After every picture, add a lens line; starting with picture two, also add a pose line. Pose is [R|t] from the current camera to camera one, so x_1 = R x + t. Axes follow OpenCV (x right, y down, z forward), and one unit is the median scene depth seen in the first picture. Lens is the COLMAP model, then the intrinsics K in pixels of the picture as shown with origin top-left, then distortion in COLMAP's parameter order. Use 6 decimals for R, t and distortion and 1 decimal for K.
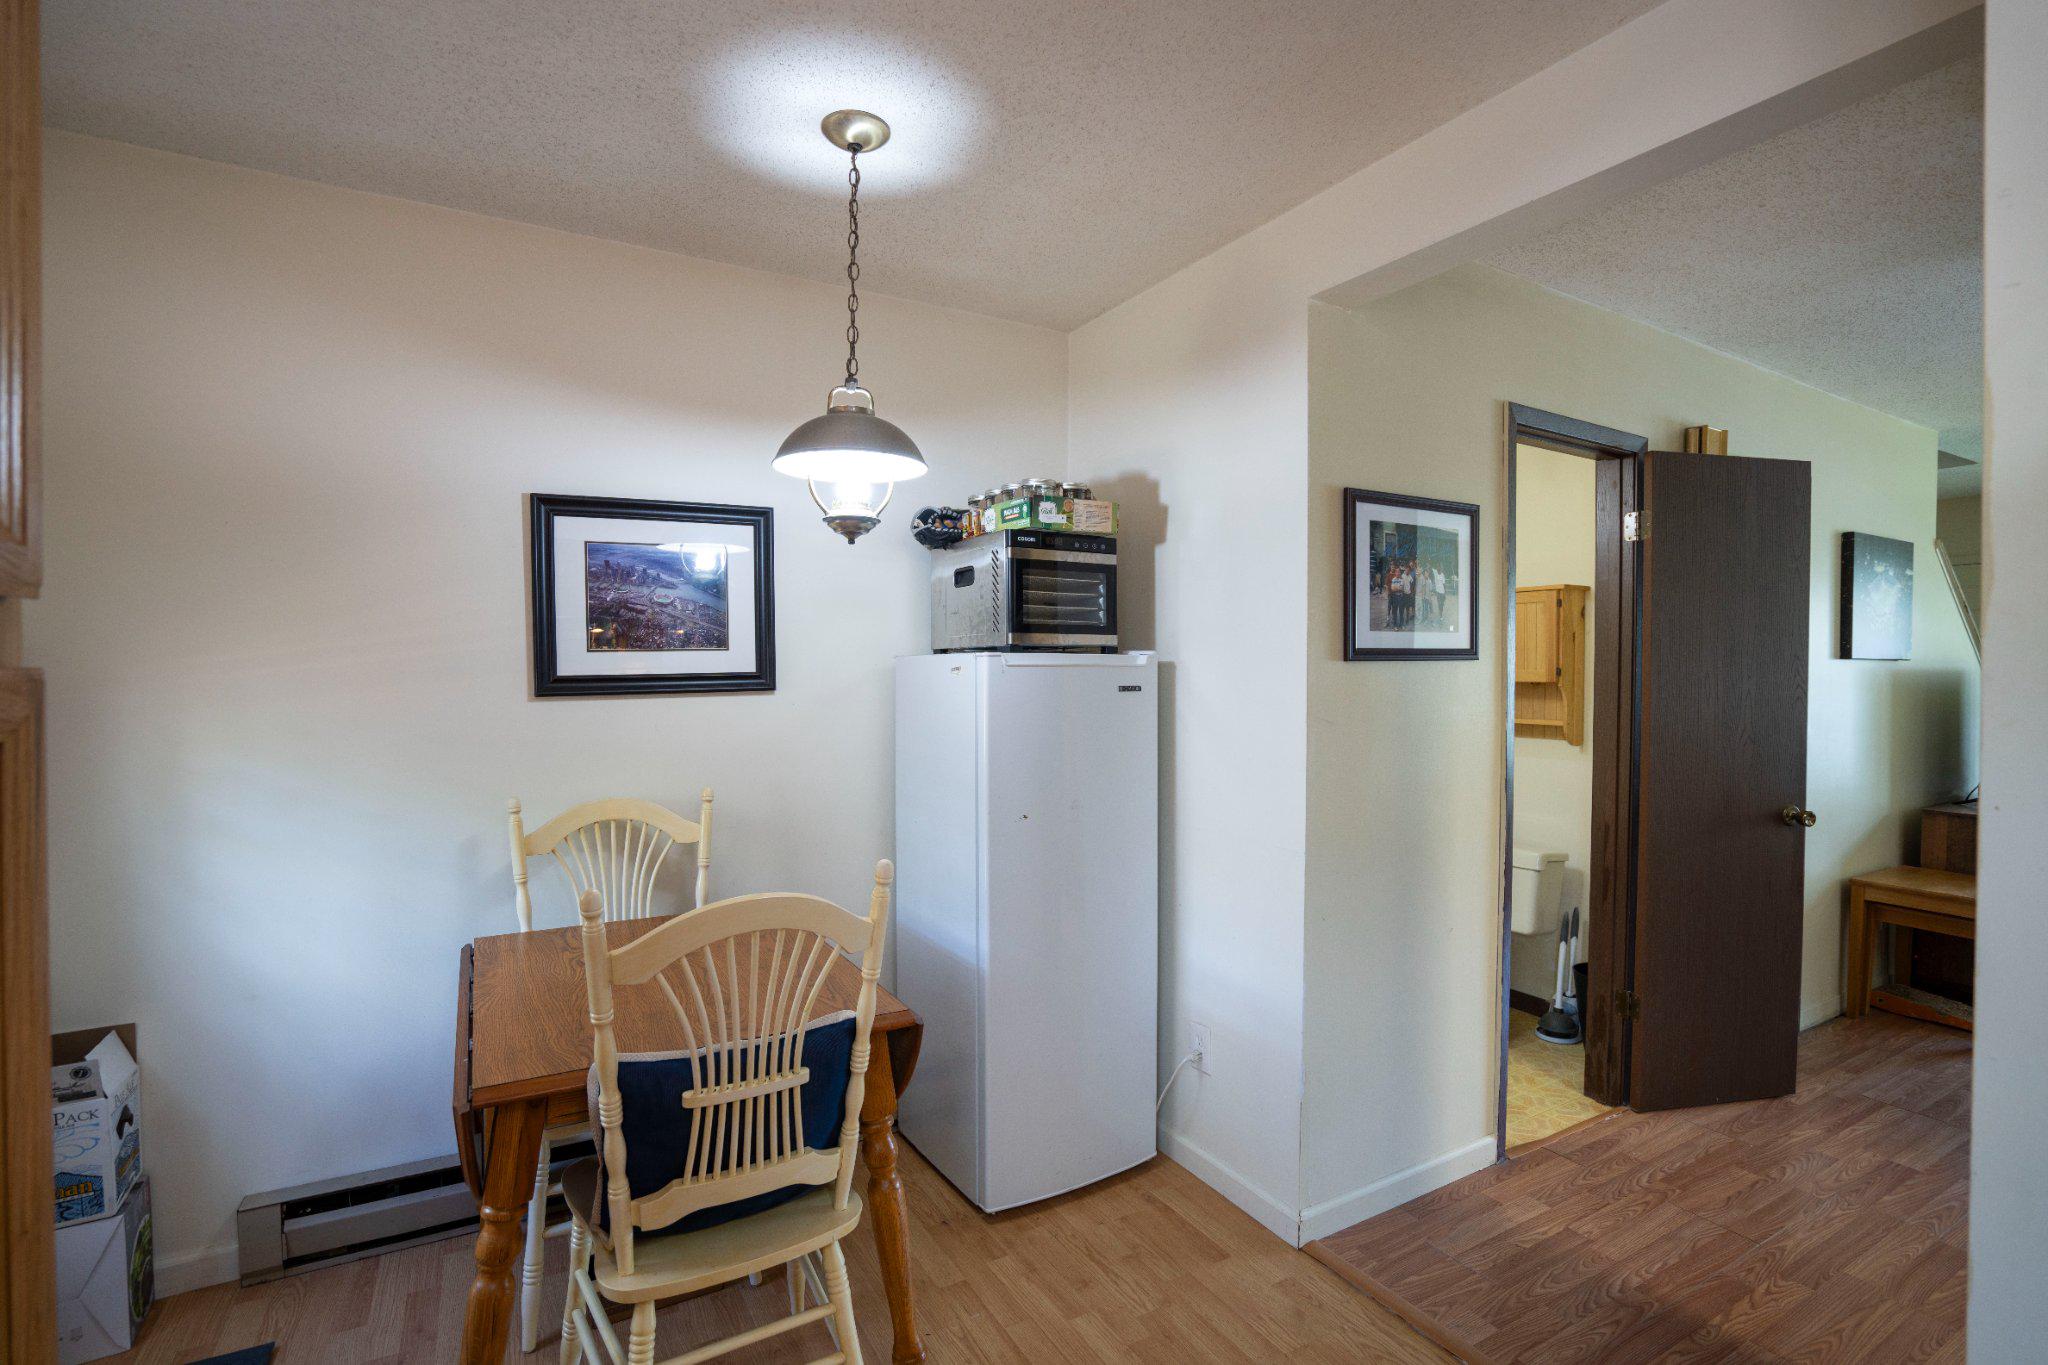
lens RADIAL K [[950.3, 0, 1019.2], [0, 950.3, 688.5], [0, 0, 1]] dist [-0.062959, 0.027589]
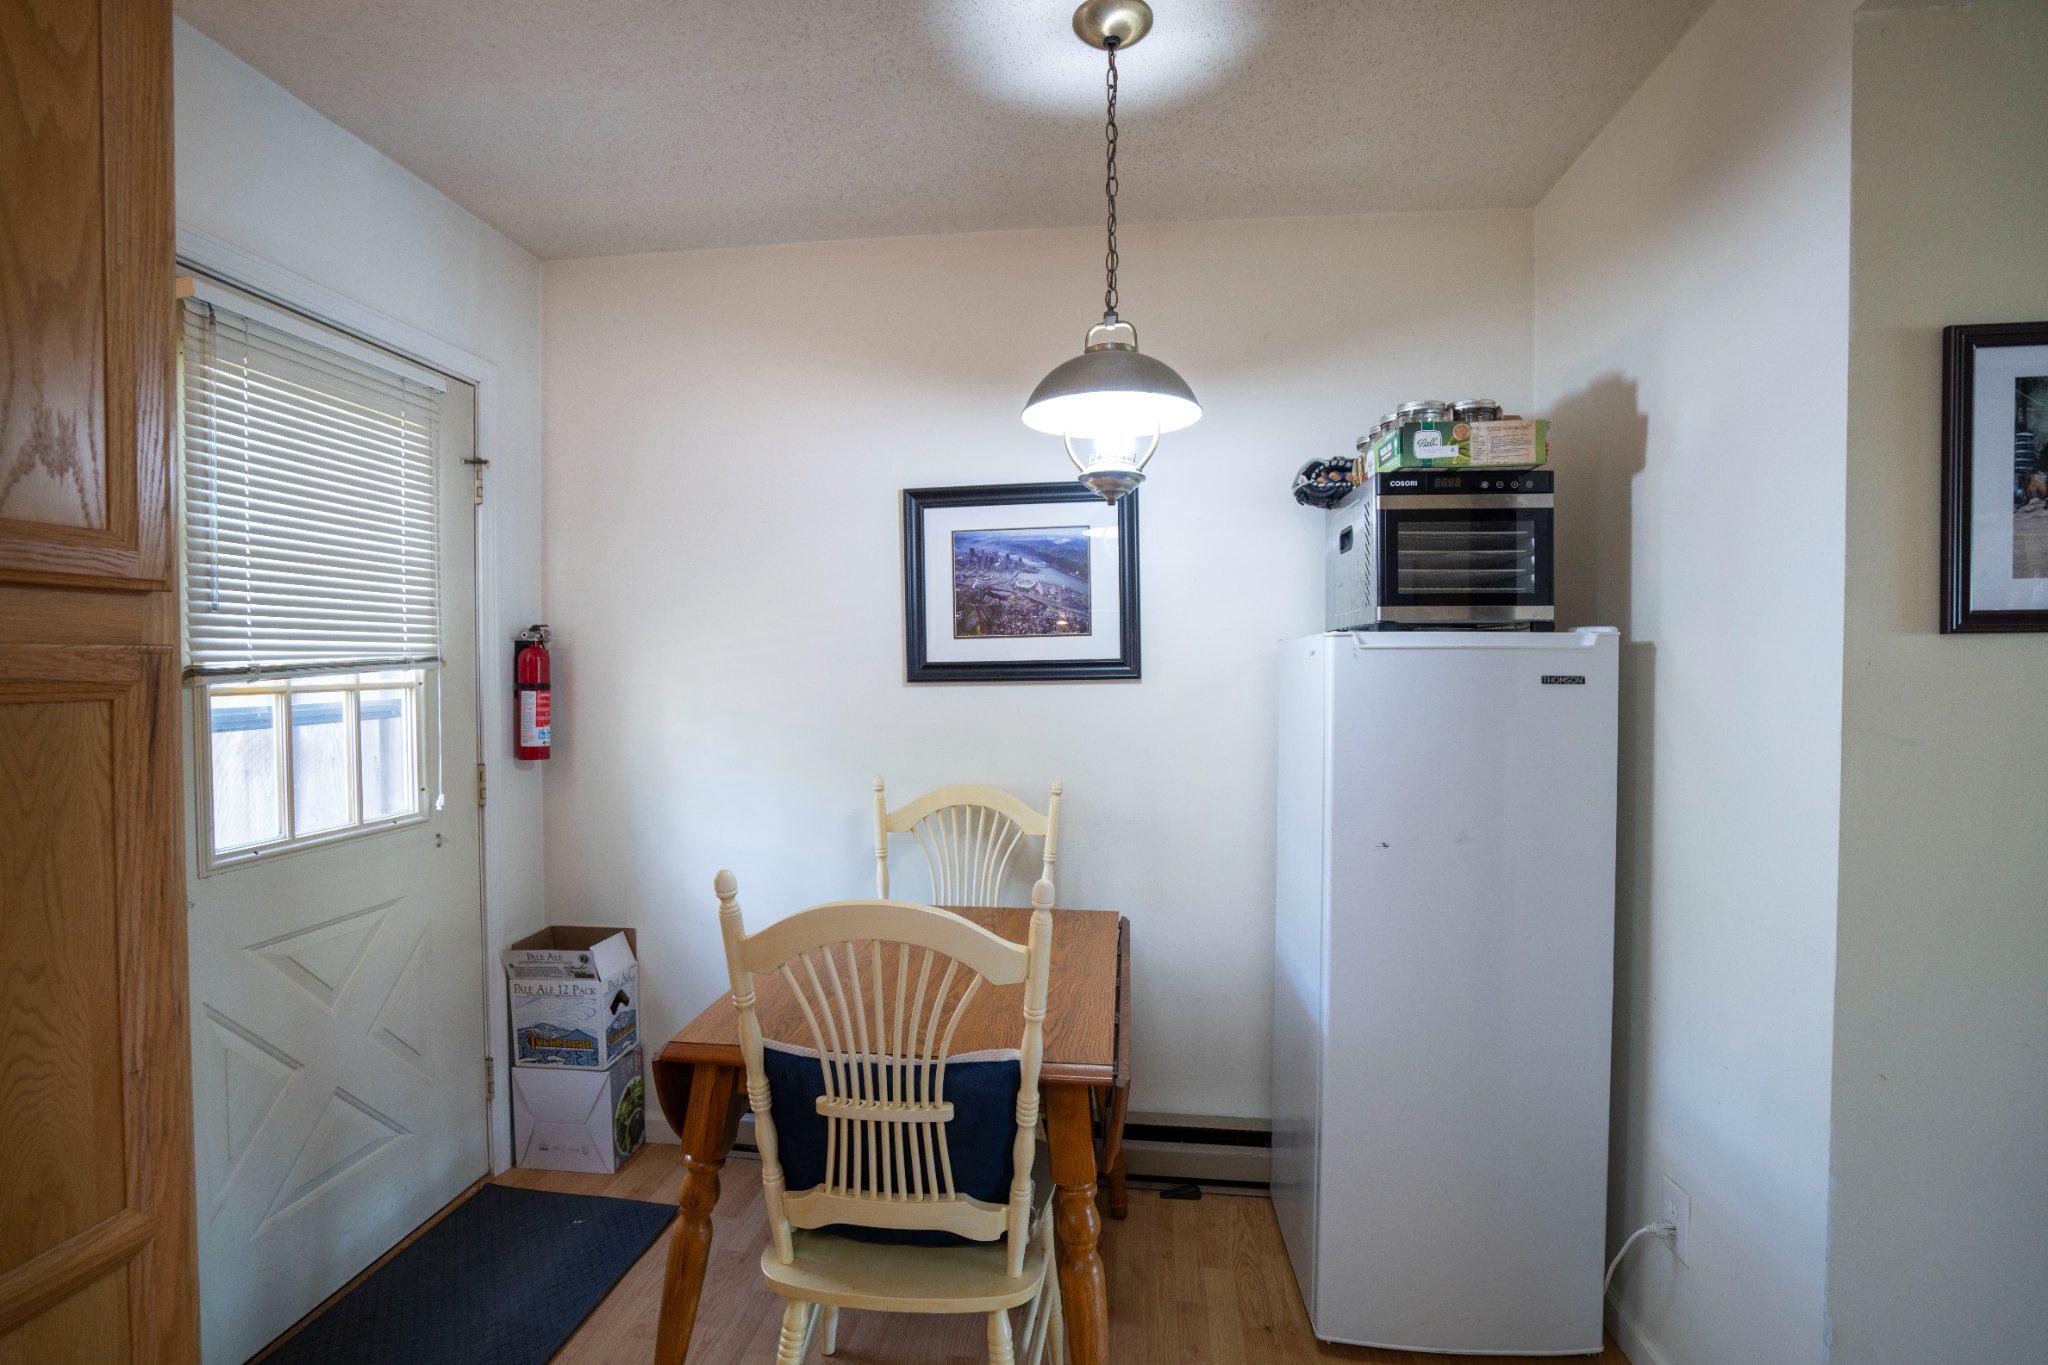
lens RADIAL K [[950.3, 0, 1019.2], [0, 950.3, 688.5], [0, 0, 1]] dist [-0.062959, 0.027589]
pose [[0.803898, 0.014669, -0.594587, 0.213984], [-0.010996, 0.999891, 0.009802, 0.004069], [0.594666, -0.001341, 0.803972, 0.210032]]
